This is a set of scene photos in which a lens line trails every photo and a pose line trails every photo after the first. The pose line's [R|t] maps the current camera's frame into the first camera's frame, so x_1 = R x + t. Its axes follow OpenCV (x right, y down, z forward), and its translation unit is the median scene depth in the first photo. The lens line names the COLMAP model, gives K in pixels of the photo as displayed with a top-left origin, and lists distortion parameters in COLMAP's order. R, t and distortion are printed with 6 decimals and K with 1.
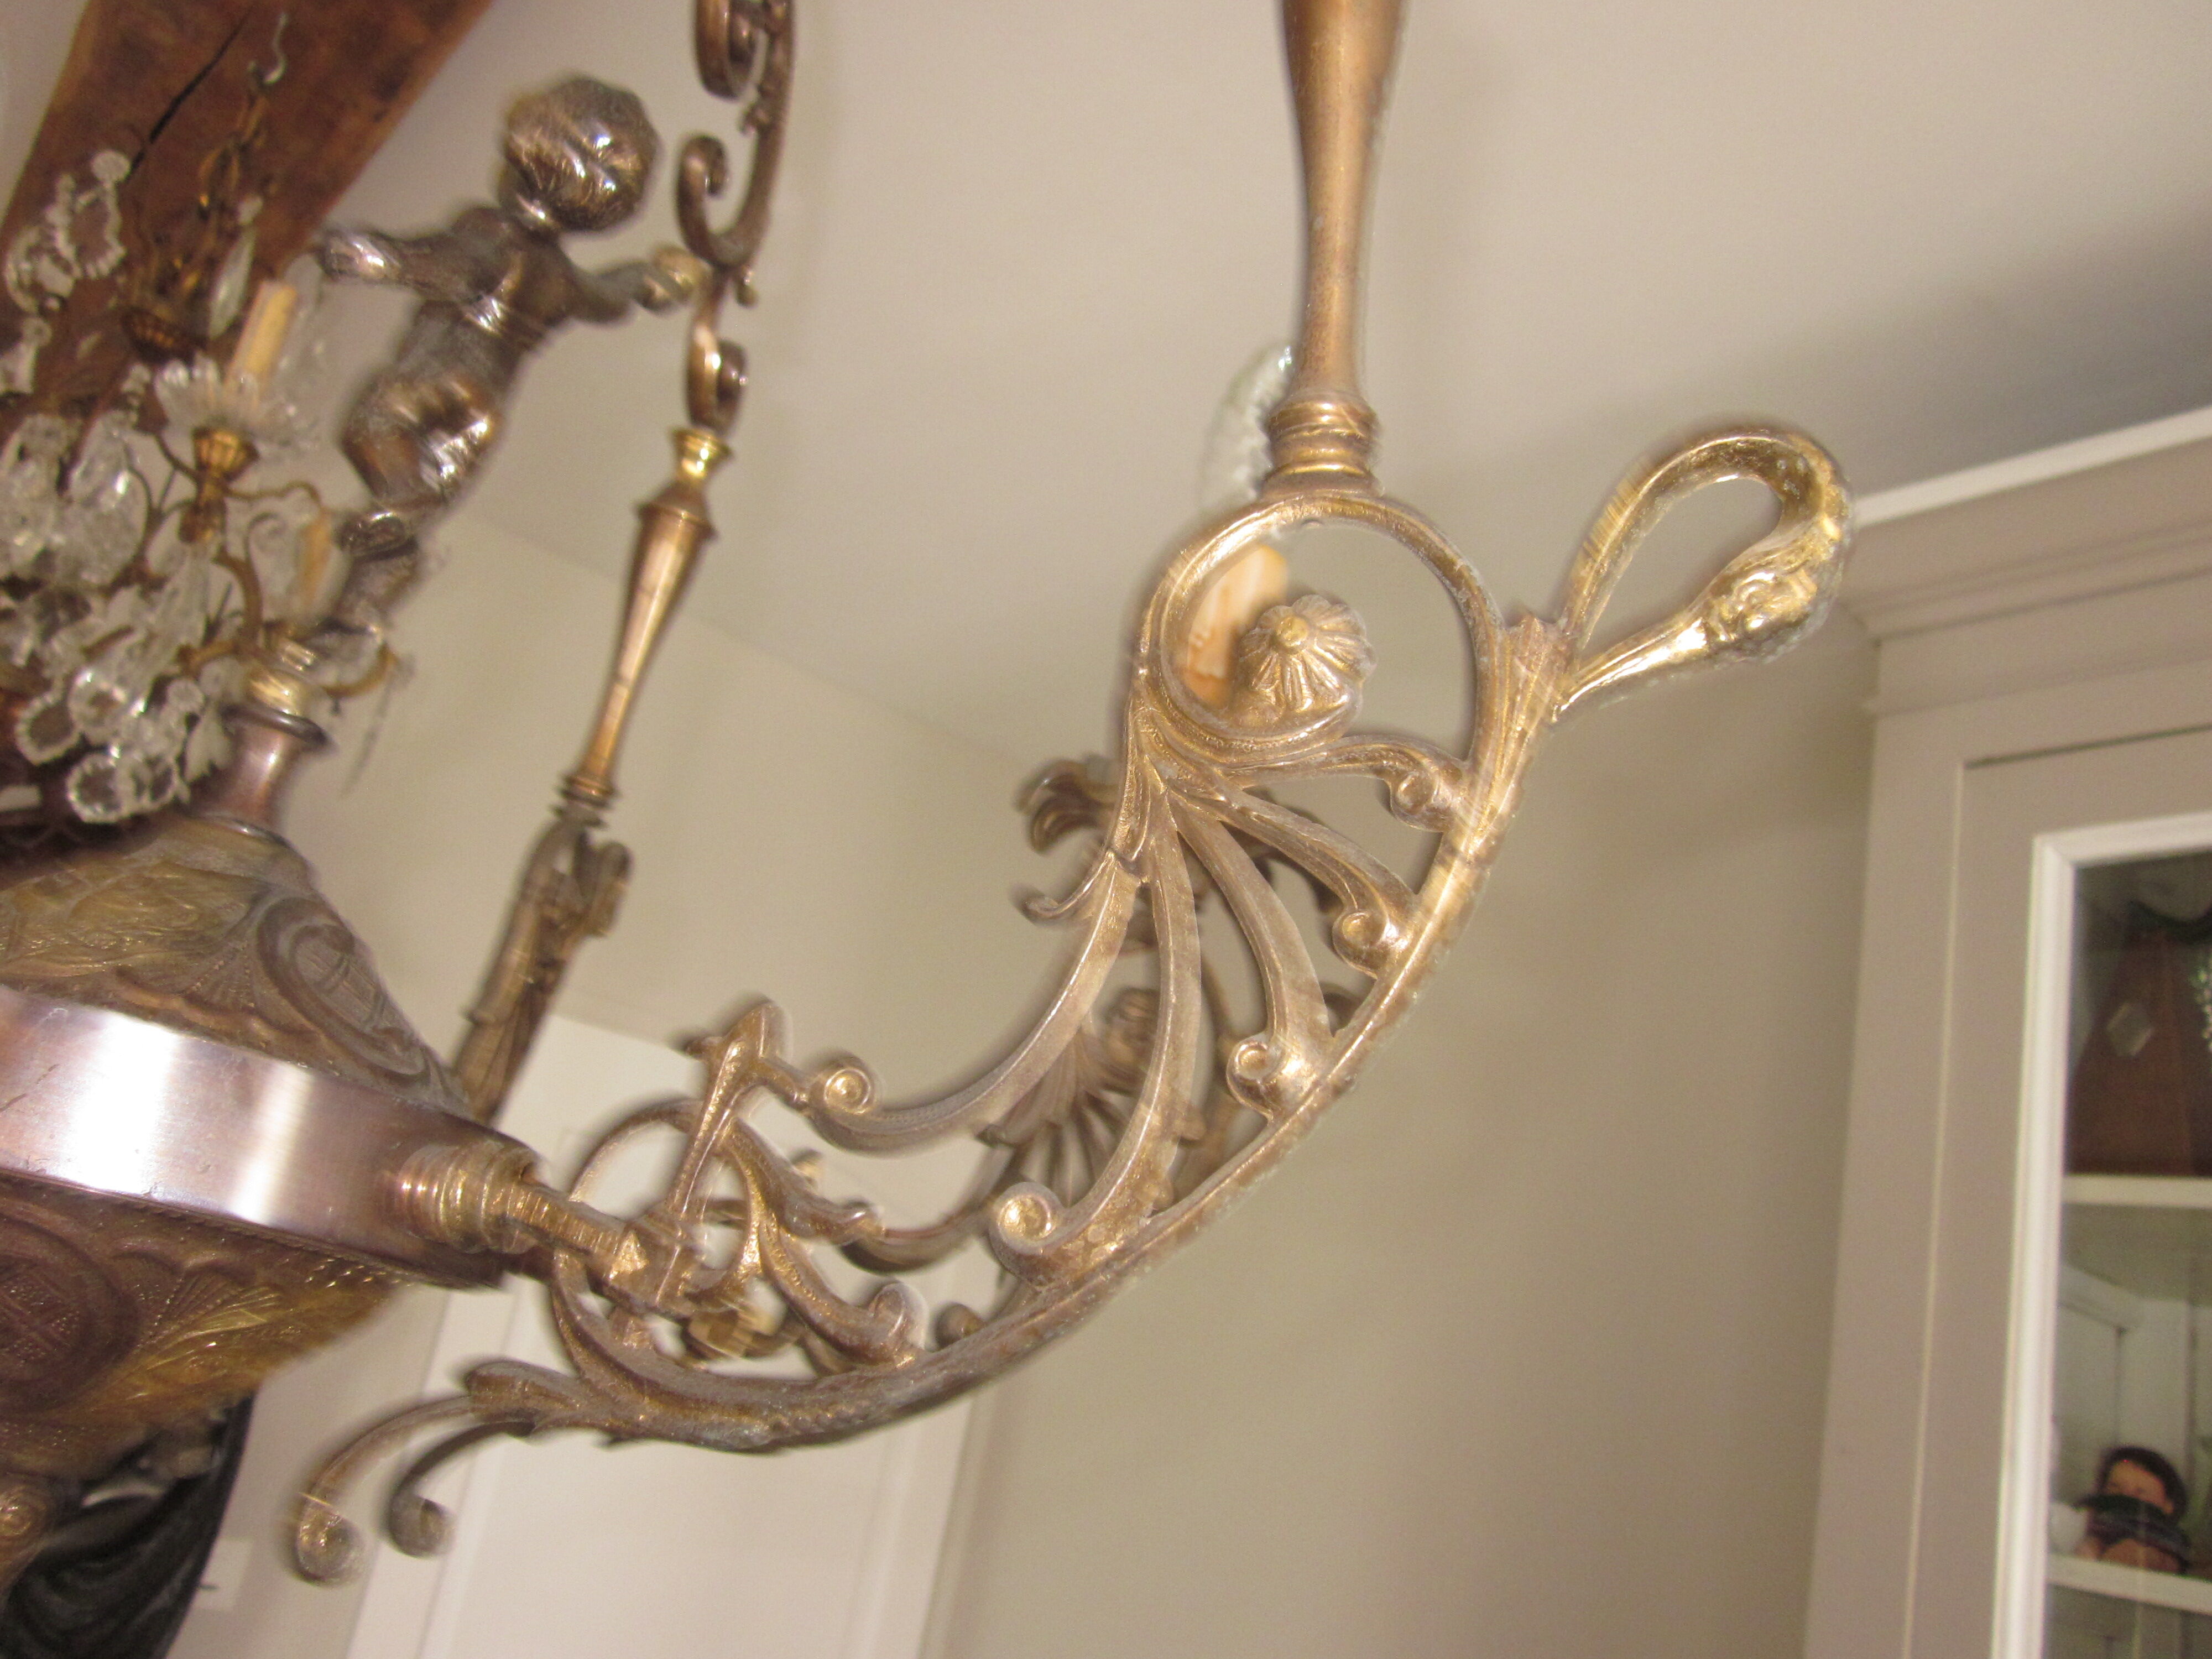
lens RADIAL K [[1834.4, 0, 1106.0], [0, 1834.4, 829.5], [0, 0, 1]] dist [-0.052271, 0.010804]
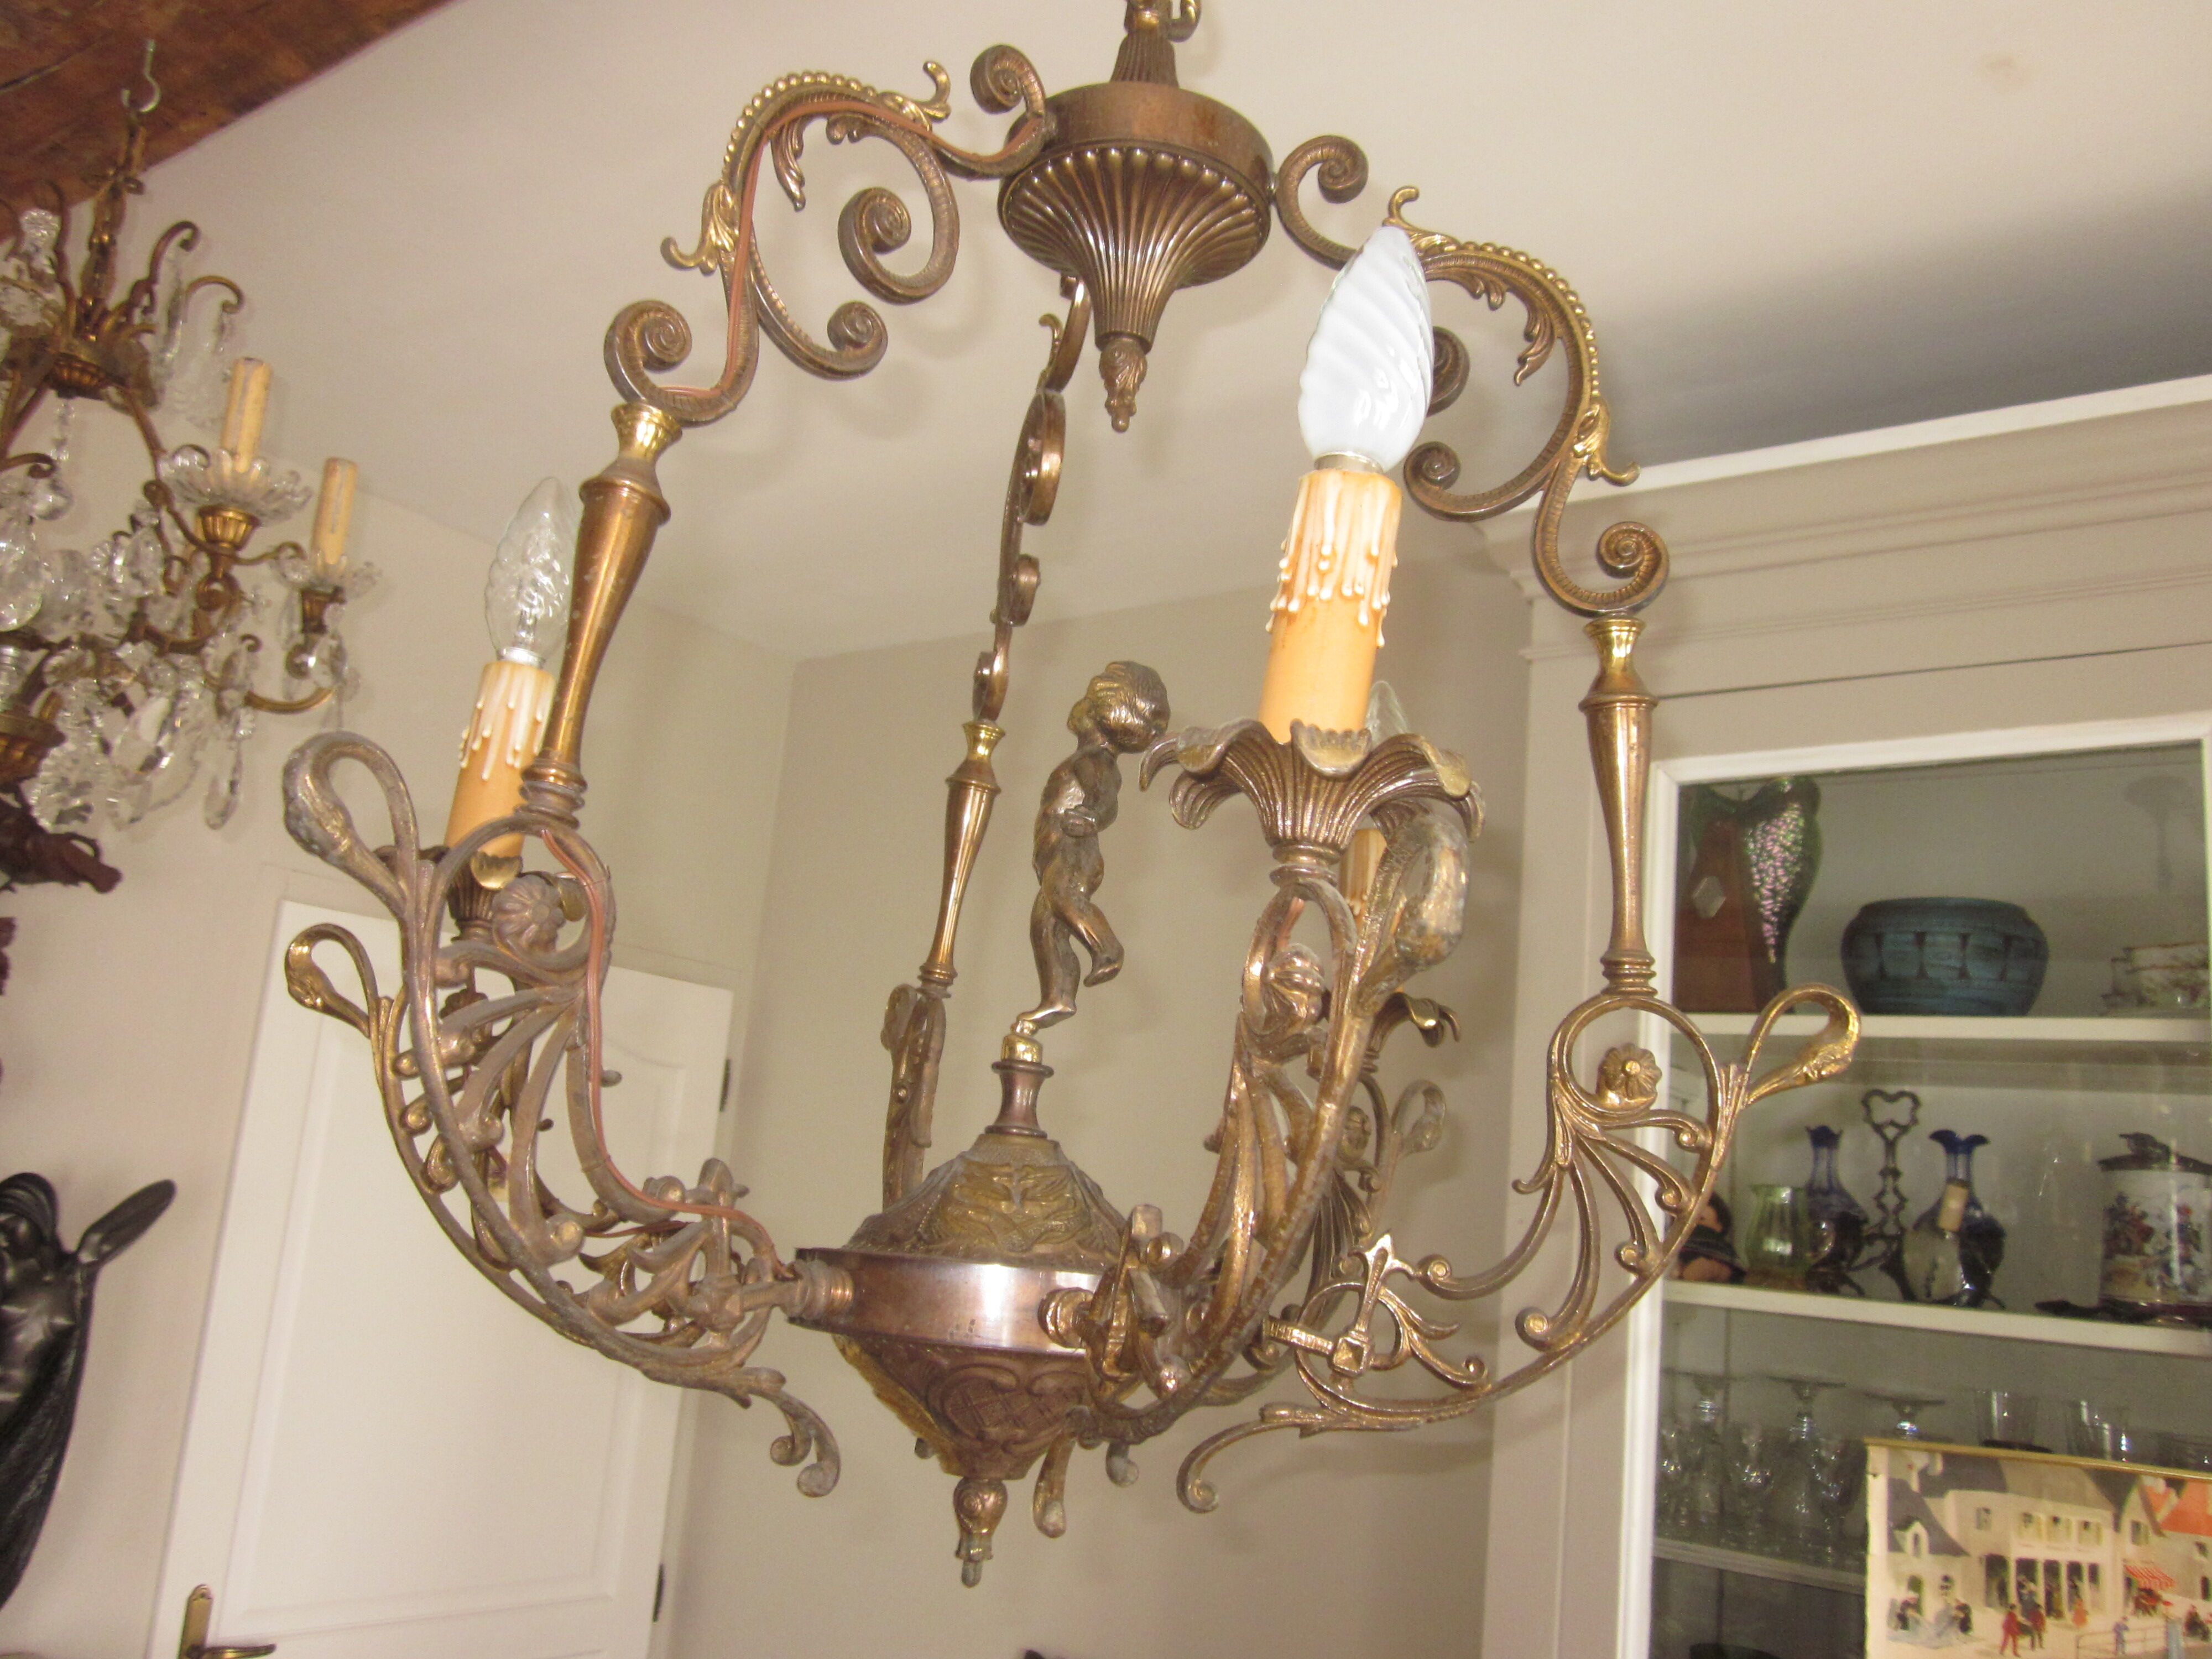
lens RADIAL K [[1834.4, 0, 1106.0], [0, 1834.4, 829.5], [0, 0, 1]] dist [-0.052271, 0.010804]
pose [[0.966564, -0.054379, 0.250592, -0.212802], [0.018991, 0.989752, 0.141527, -0.143353], [-0.255720, -0.132036, 0.957692, -0.192784]]
